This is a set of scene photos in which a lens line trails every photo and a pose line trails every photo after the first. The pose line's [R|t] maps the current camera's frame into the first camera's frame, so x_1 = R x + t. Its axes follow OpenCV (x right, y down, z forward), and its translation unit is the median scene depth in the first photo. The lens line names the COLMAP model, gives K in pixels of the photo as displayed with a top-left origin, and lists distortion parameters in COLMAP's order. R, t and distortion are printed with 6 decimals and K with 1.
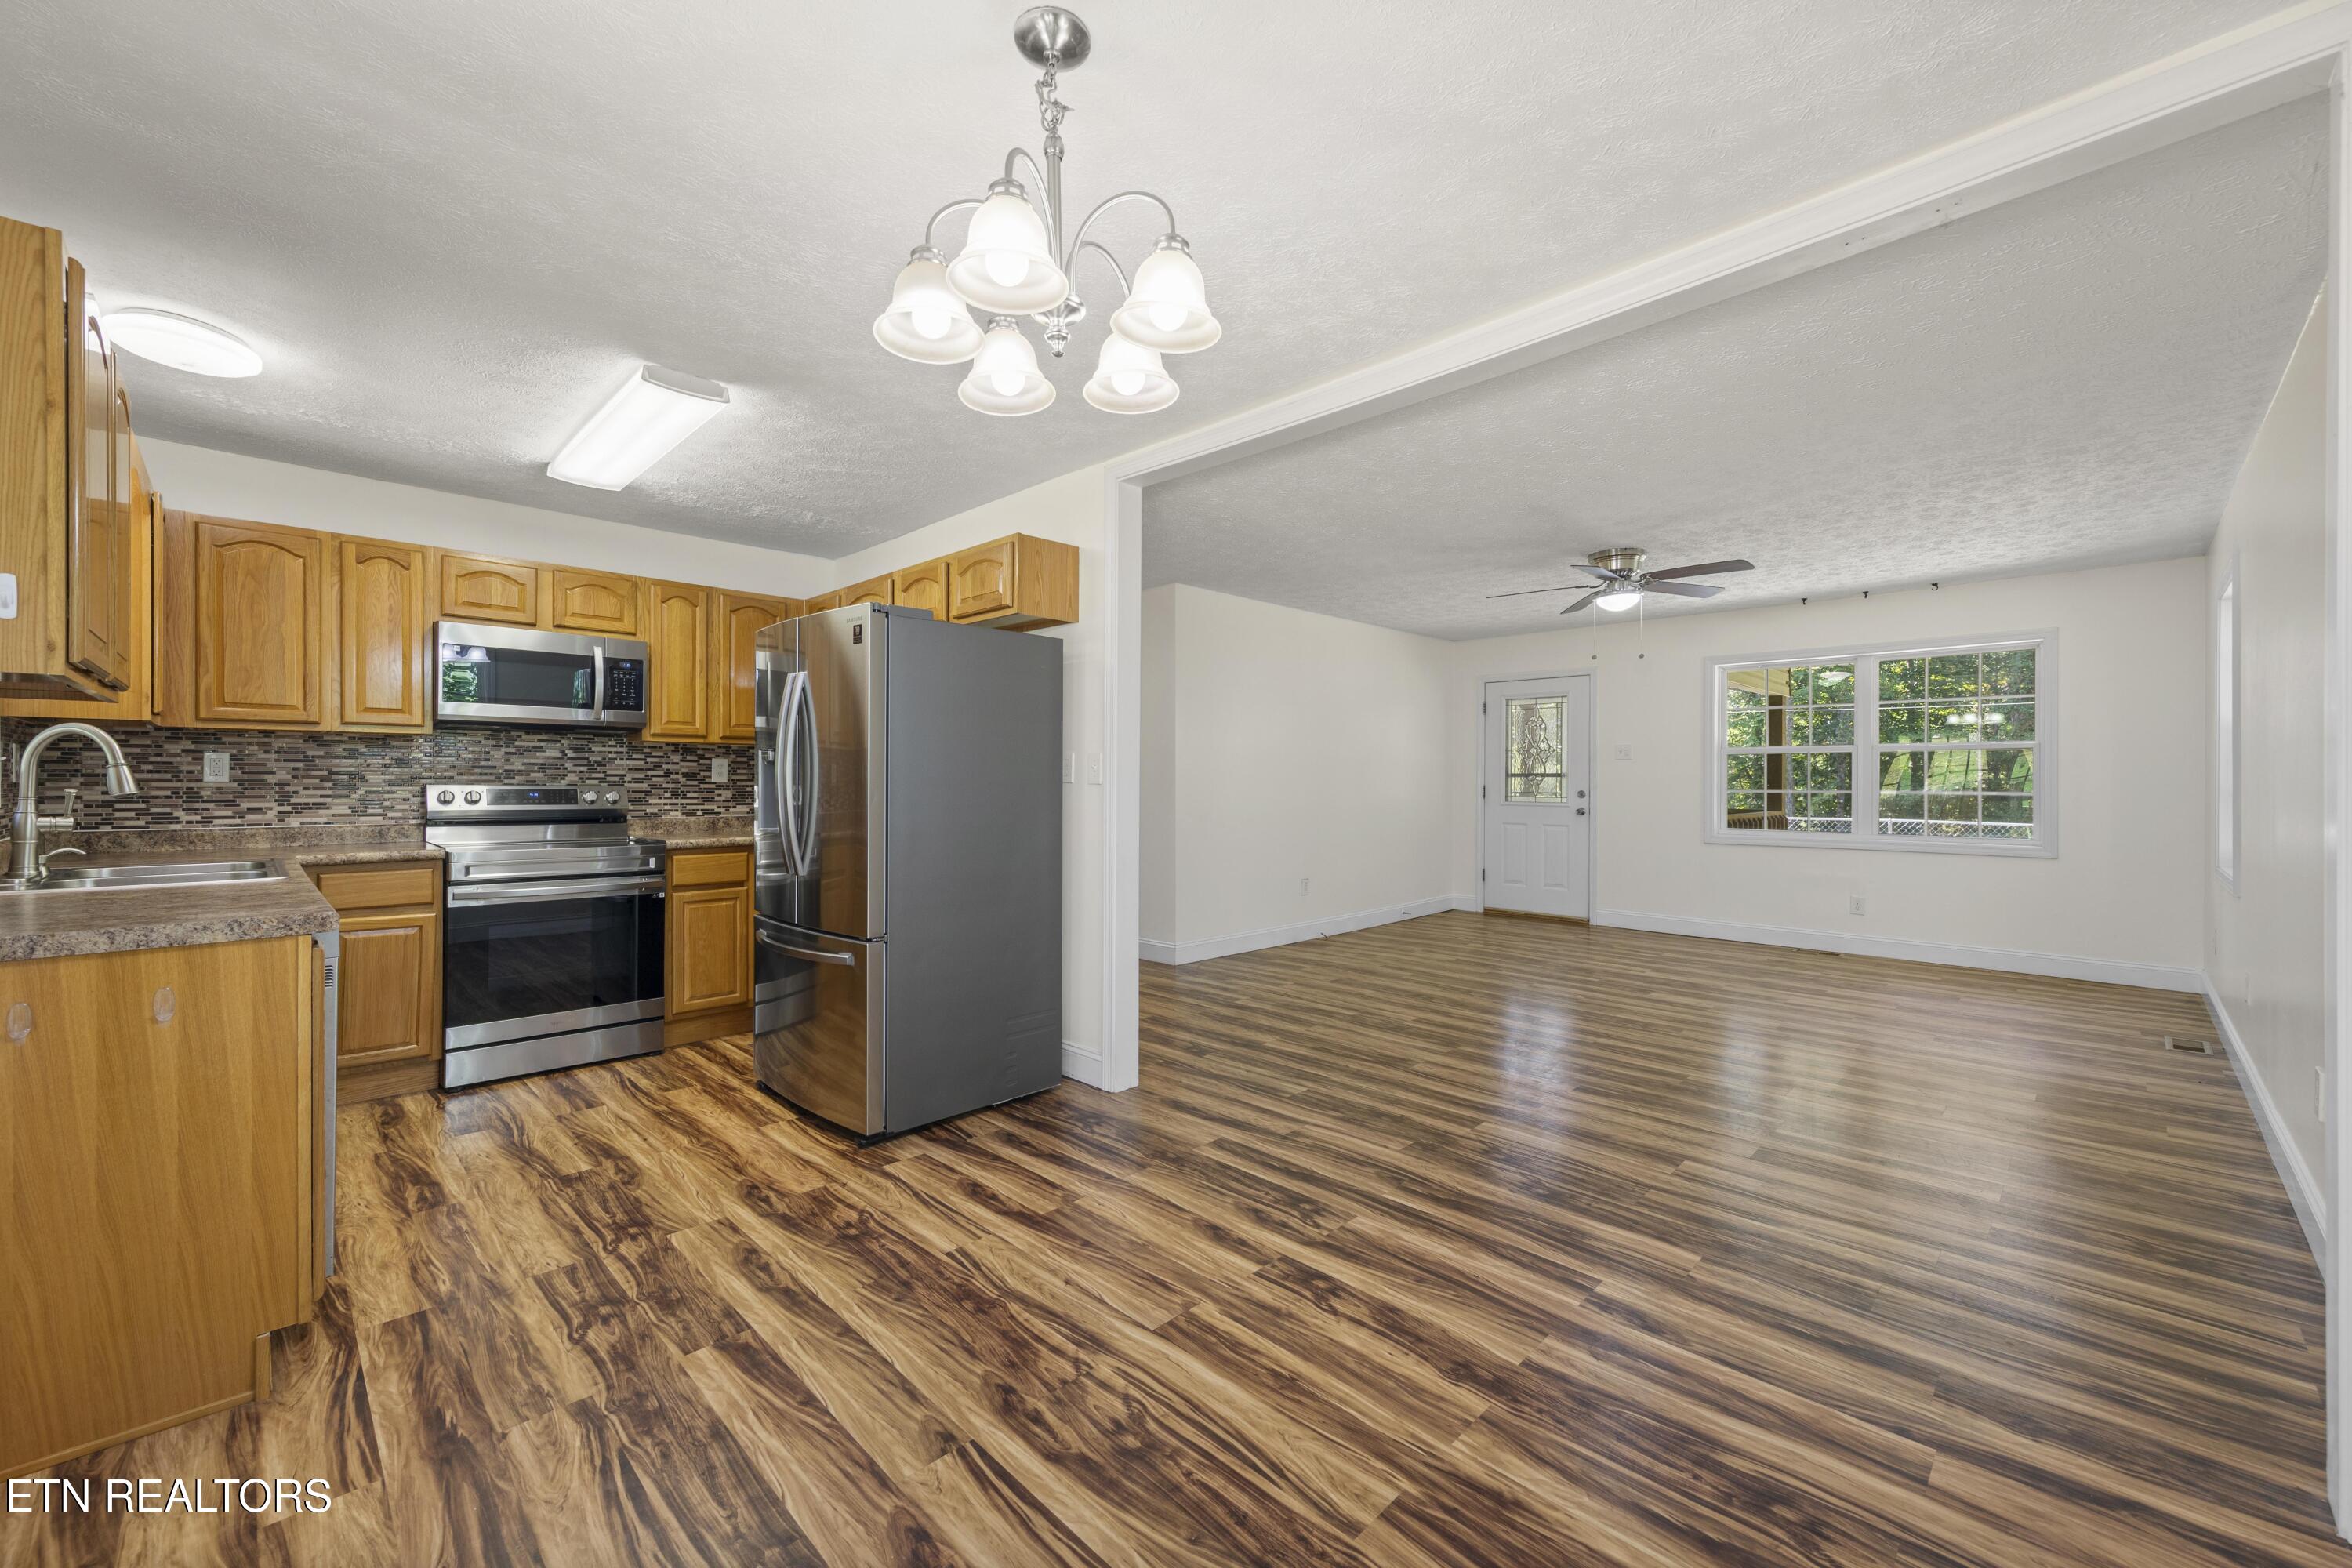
lens RADIAL K [[938.4, 0, 1191.9], [0, 938.4, 778.8], [0, 0, 1]] dist [0.007376, -0.001465]
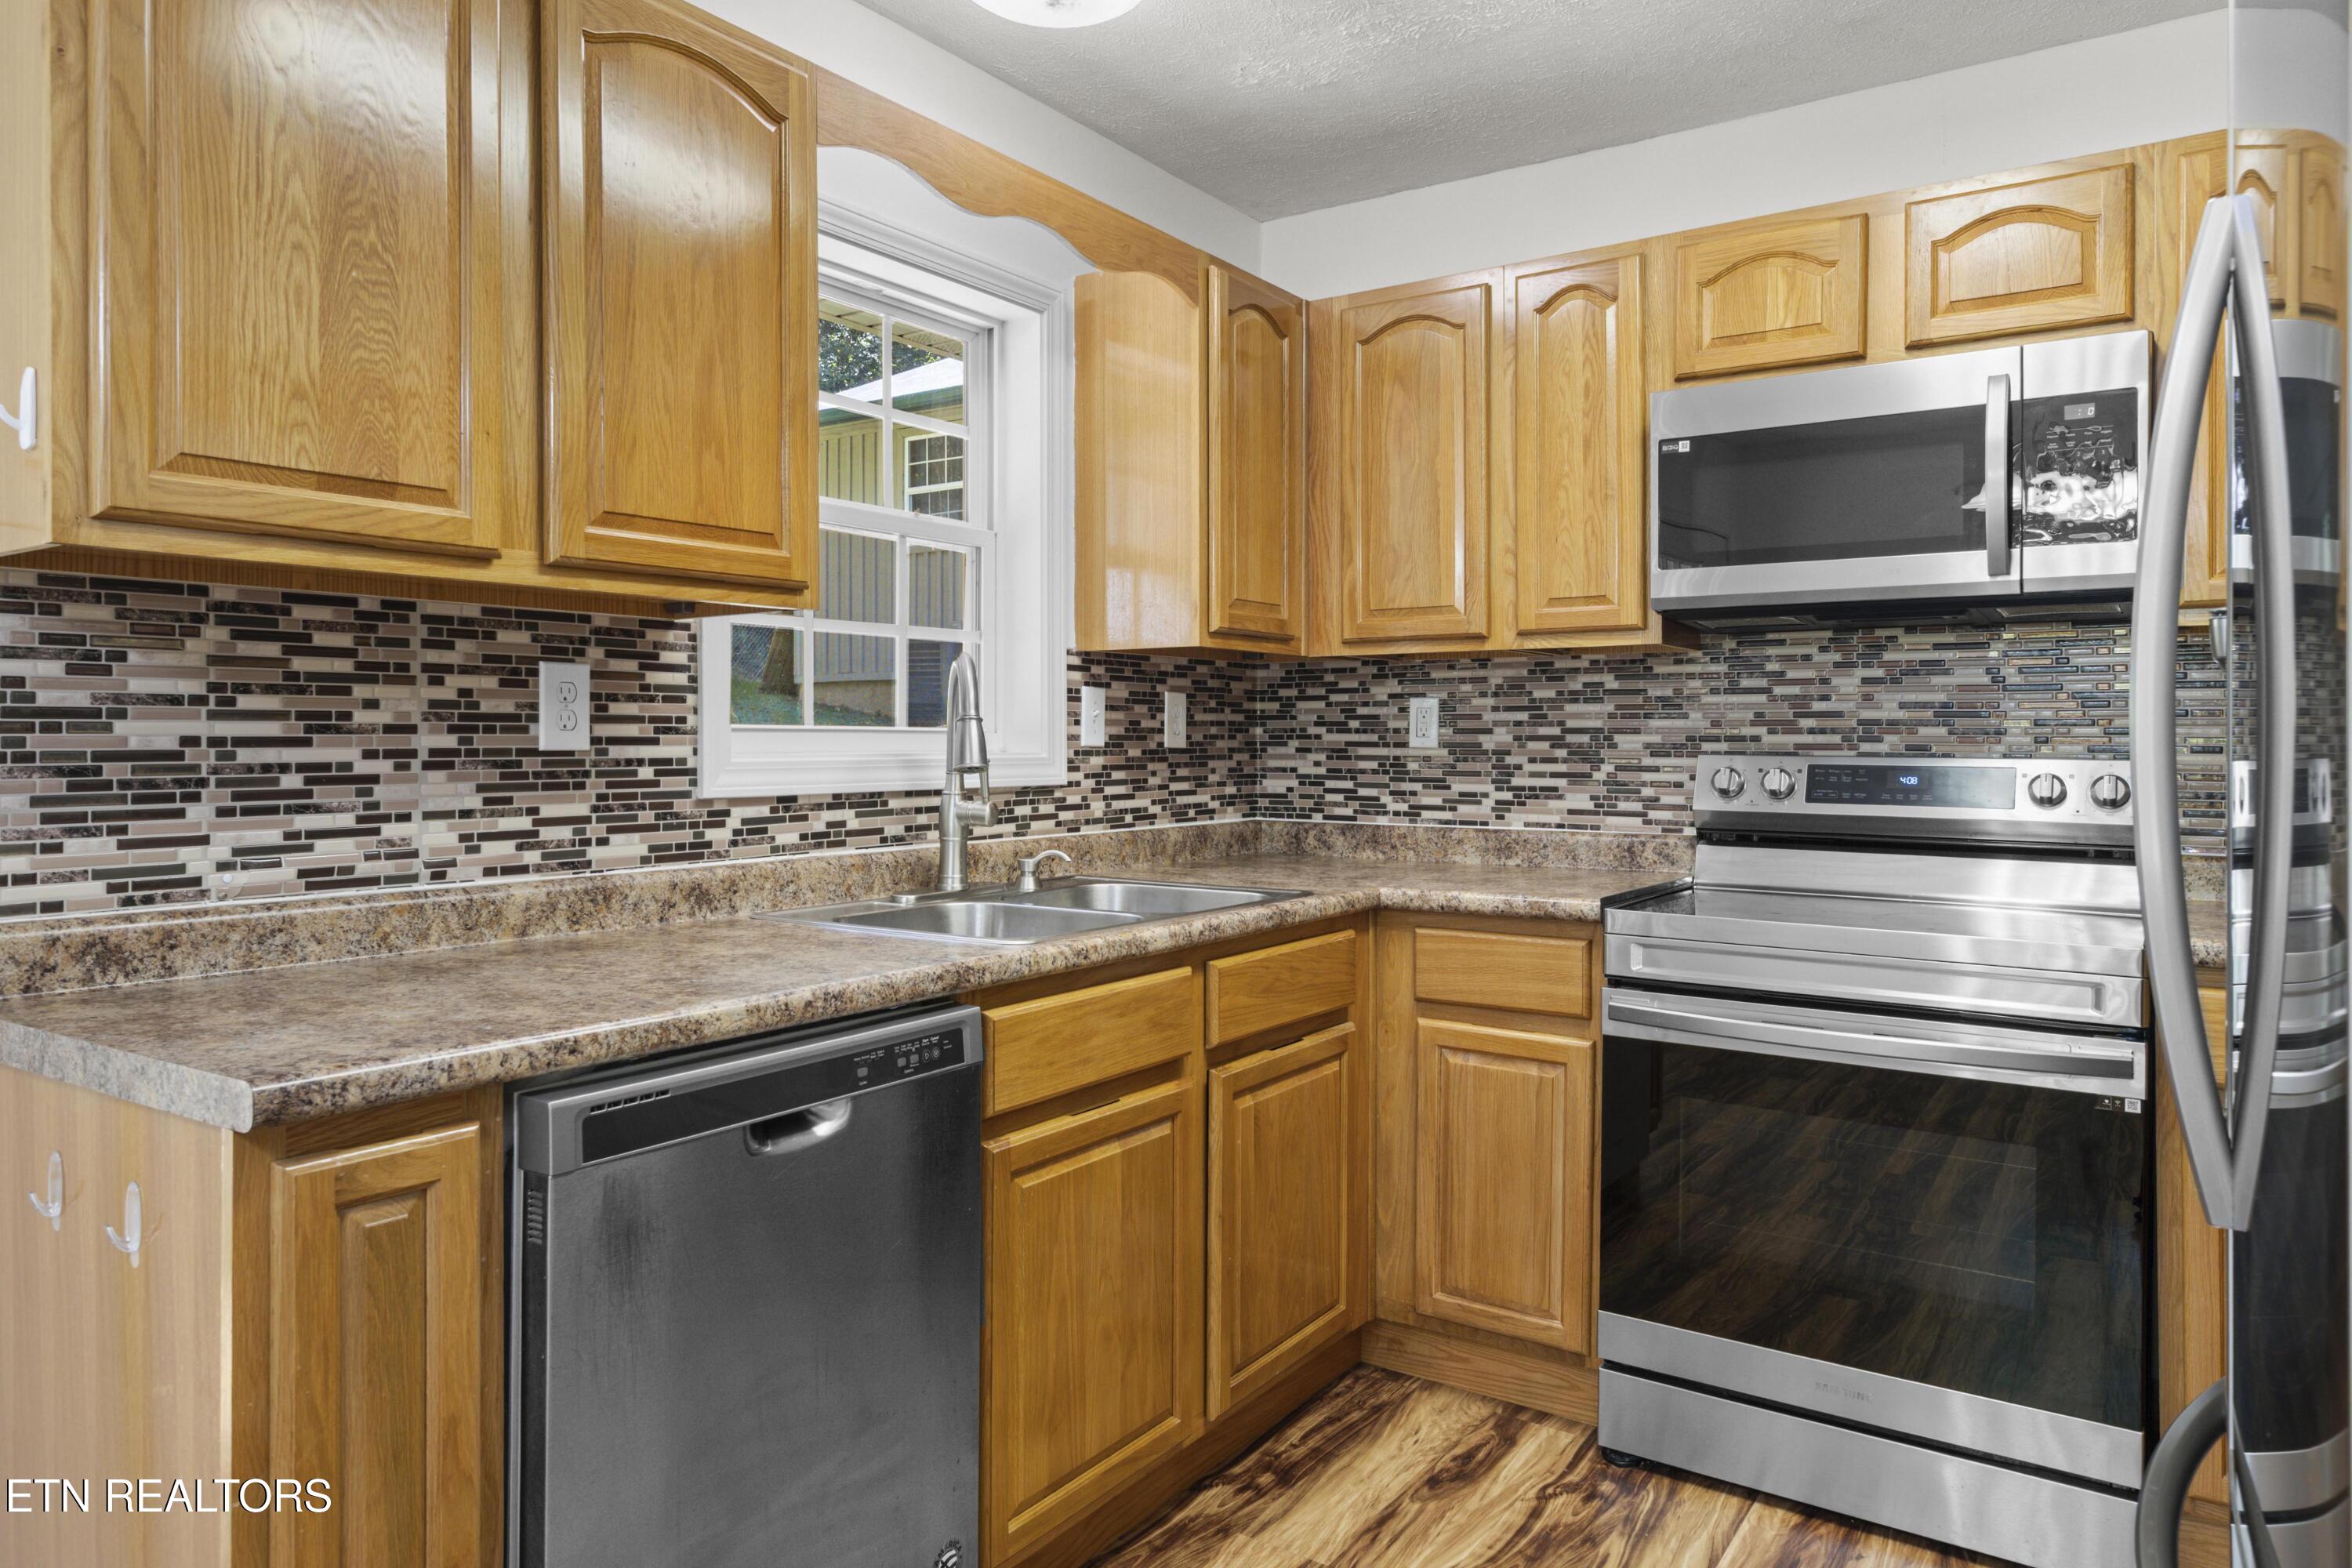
lens RADIAL K [[1498.1, 0, 1157.1], [0, 1498.1, 735.6], [0, 0, 1]] dist [0.007721, -0.002415]
pose [[0.154702, -0.004699, -0.987950, -0.169246], [0.000889, 0.999989, -0.004617, 0.000504], [0.987961, -0.000164, 0.154705, 0.894873]]
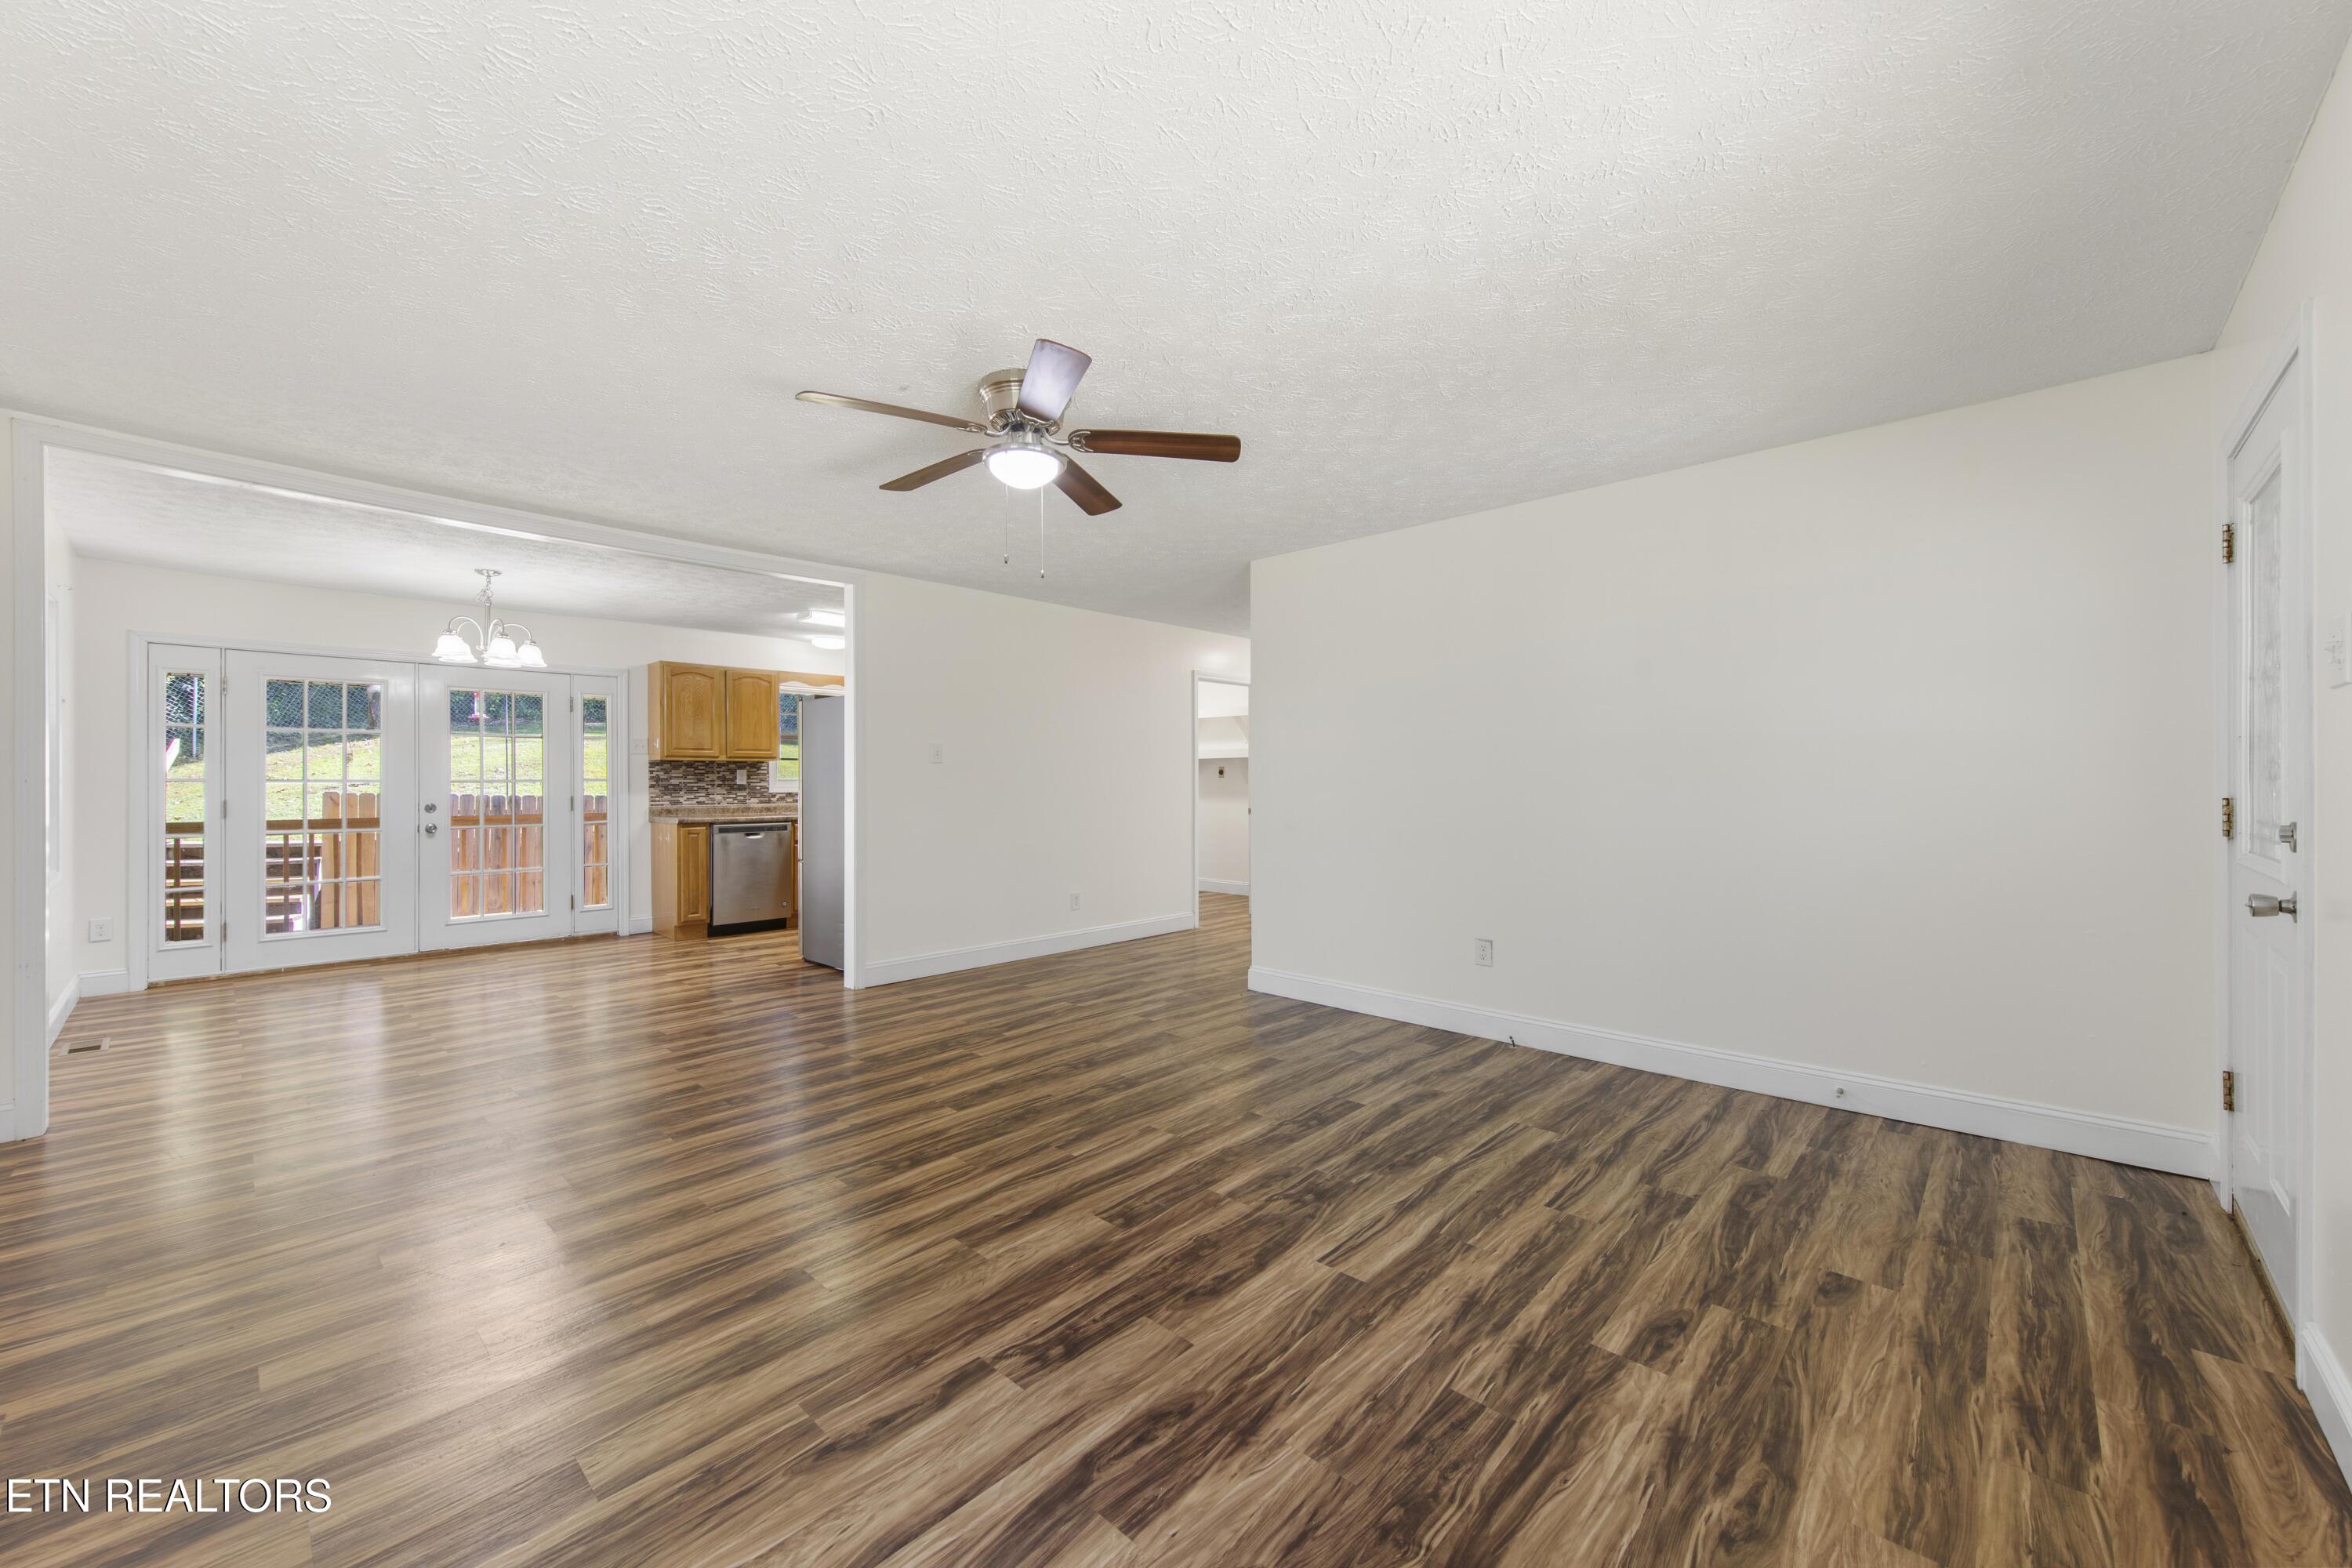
lens RADIAL K [[944.4, 0, 1224.3], [0, 944.4, 781.7], [0, 0, 1]] dist [-0.005772, -0.001176]
pose [[0.018117, -0.000012, -0.999836, 2.005934], [0.003187, 0.999995, 0.000045, 0.001104], [0.999831, -0.003188, 0.018117, 2.174368]]
